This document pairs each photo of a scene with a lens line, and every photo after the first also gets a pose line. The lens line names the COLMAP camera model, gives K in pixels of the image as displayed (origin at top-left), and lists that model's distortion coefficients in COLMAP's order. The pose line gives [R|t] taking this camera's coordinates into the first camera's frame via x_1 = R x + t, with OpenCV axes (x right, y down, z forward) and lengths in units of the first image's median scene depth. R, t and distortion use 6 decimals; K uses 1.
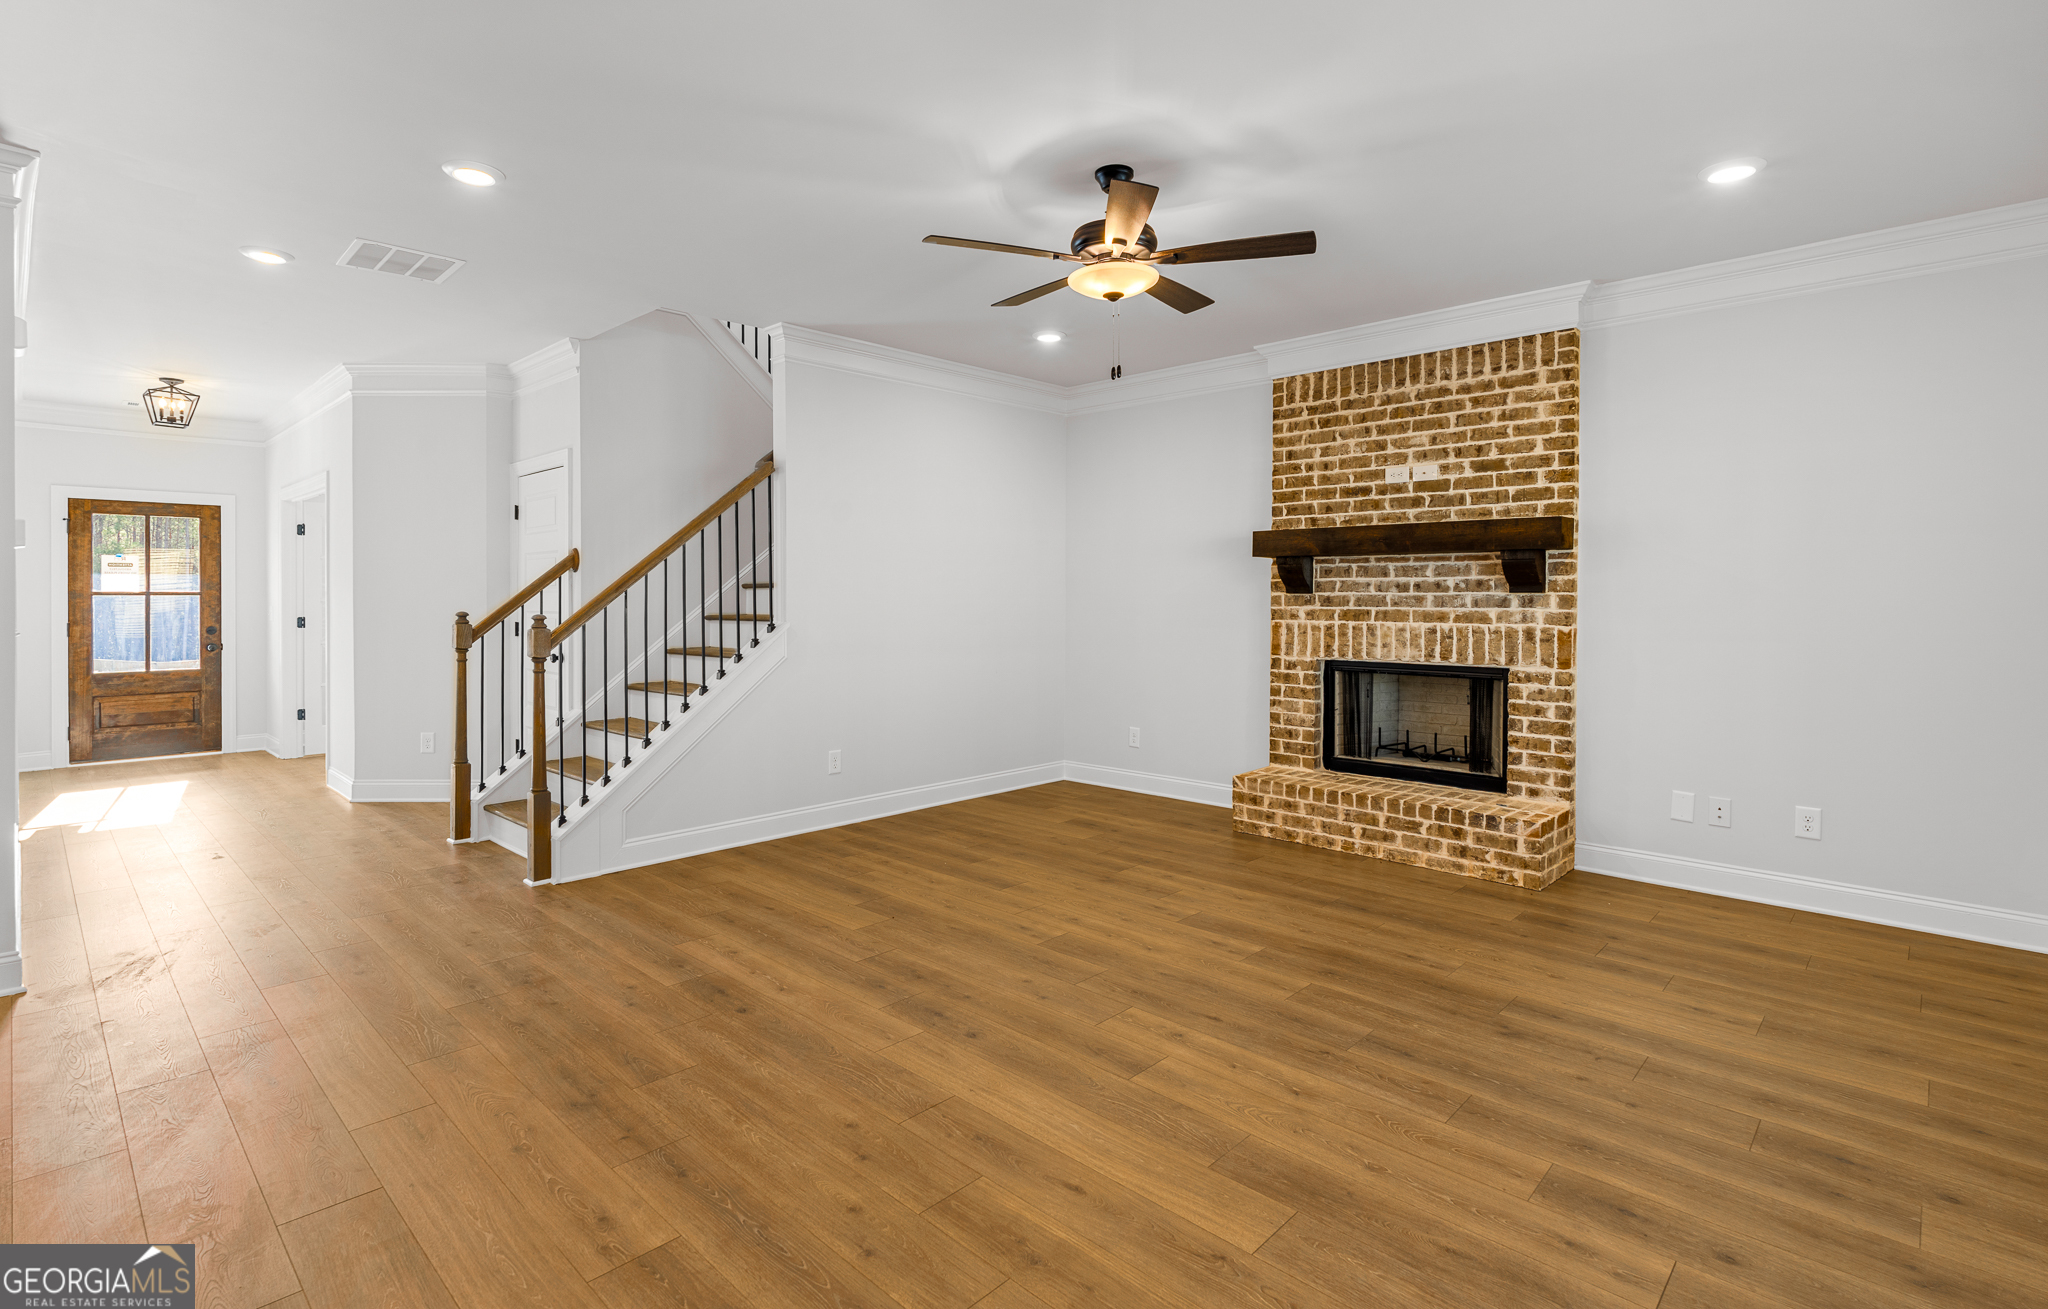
lens RADIAL K [[980.8, 0, 984.0], [0, 980.8, 595.3], [0, 0, 1]] dist [0.001661, 0.000162]
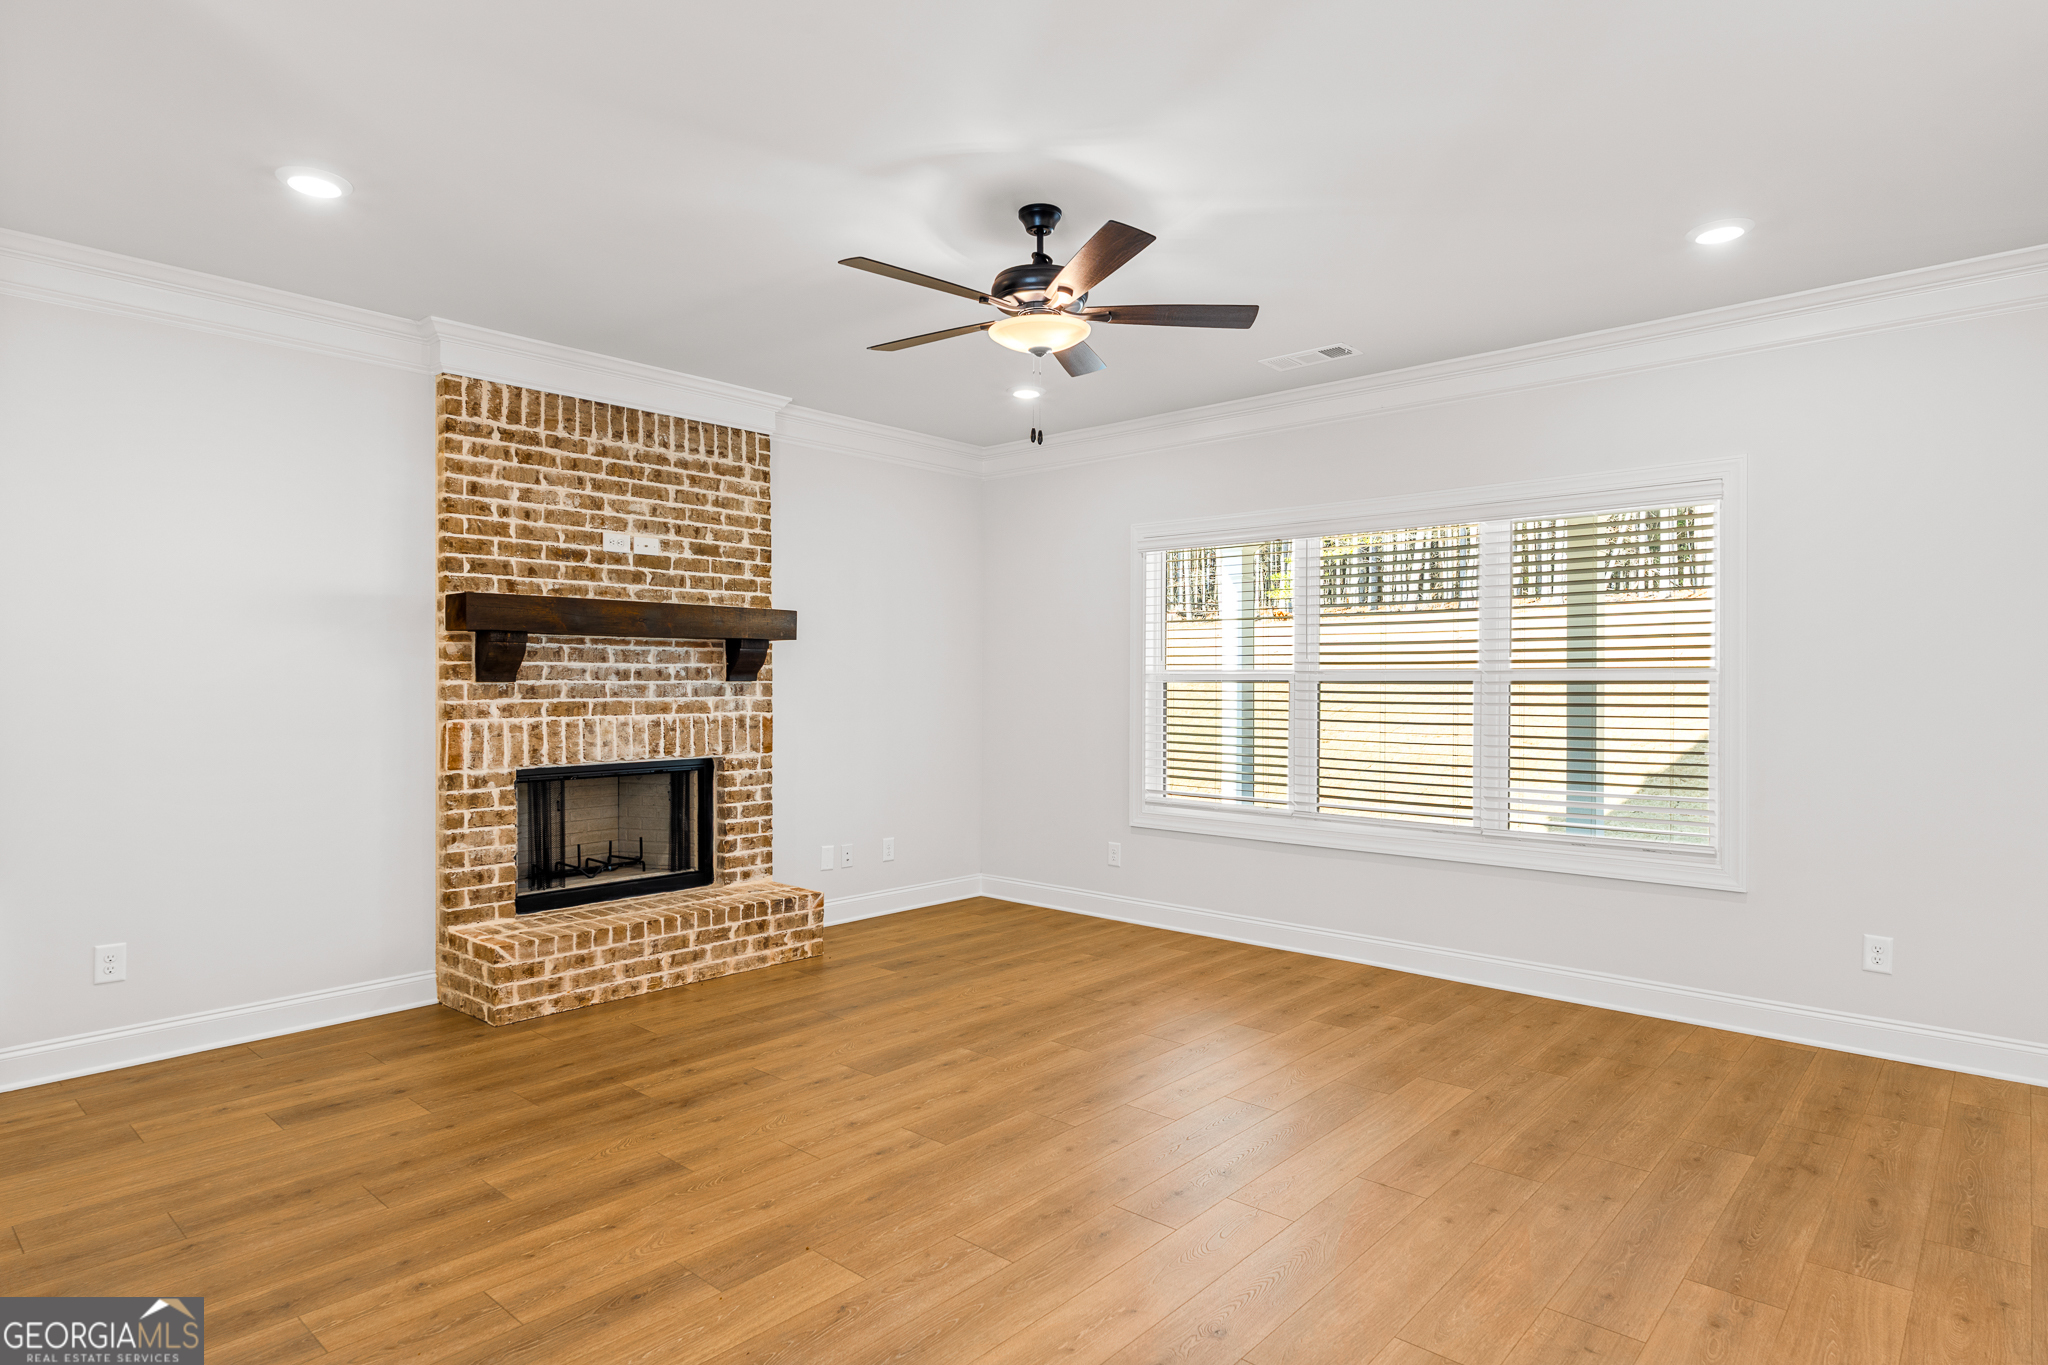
lens RADIAL K [[1156.4, 0, 1020.8], [0, 1156.4, 685.4], [0, 0, 1]] dist [-0.002167, 0.002067]
pose [[-0.067919, -0.005428, 0.997676, -0.636215], [-0.000293, 0.999985, 0.005421, -0.004607], [-0.997691, 0.000076, -0.067920, 0.755354]]
